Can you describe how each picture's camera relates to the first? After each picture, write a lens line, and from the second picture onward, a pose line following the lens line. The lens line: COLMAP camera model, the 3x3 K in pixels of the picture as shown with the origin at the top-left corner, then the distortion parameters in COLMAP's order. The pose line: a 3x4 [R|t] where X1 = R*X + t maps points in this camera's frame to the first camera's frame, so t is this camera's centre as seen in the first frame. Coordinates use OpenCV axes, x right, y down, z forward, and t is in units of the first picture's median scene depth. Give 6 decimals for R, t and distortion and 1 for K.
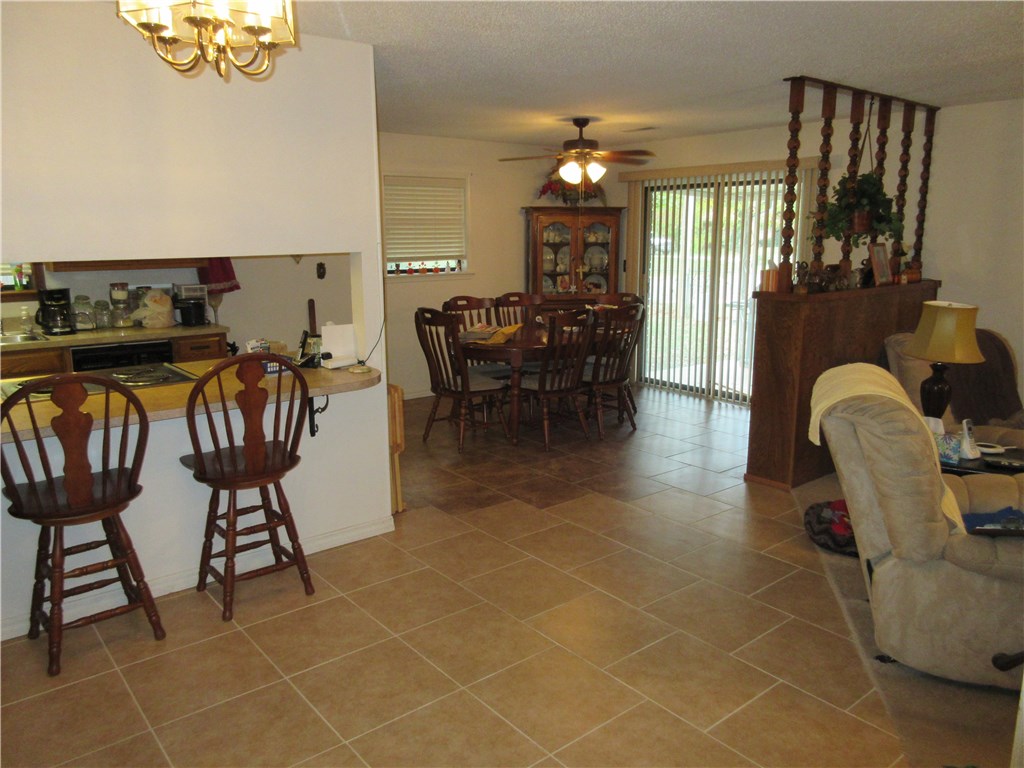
lens RADIAL K [[763.3, 0, 512.0], [0, 763.3, 384.0], [0, 0, 1]] dist [0.007704, 0.005257]
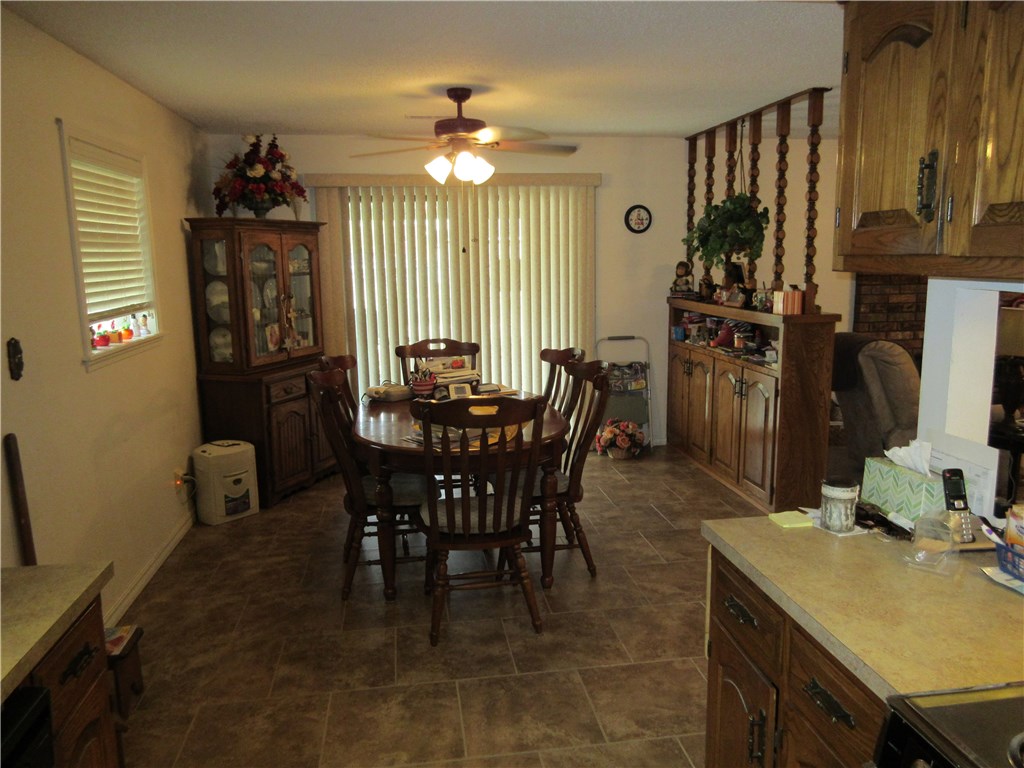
lens RADIAL K [[763.3, 0, 512.0], [0, 763.3, 384.0], [0, 0, 1]] dist [0.007704, 0.005257]
pose [[0.515548, -0.156952, 0.842364, -0.579008], [0.182045, 0.980701, 0.071312, -0.151722], [-0.837299, 0.116583, 0.534170, 0.729323]]
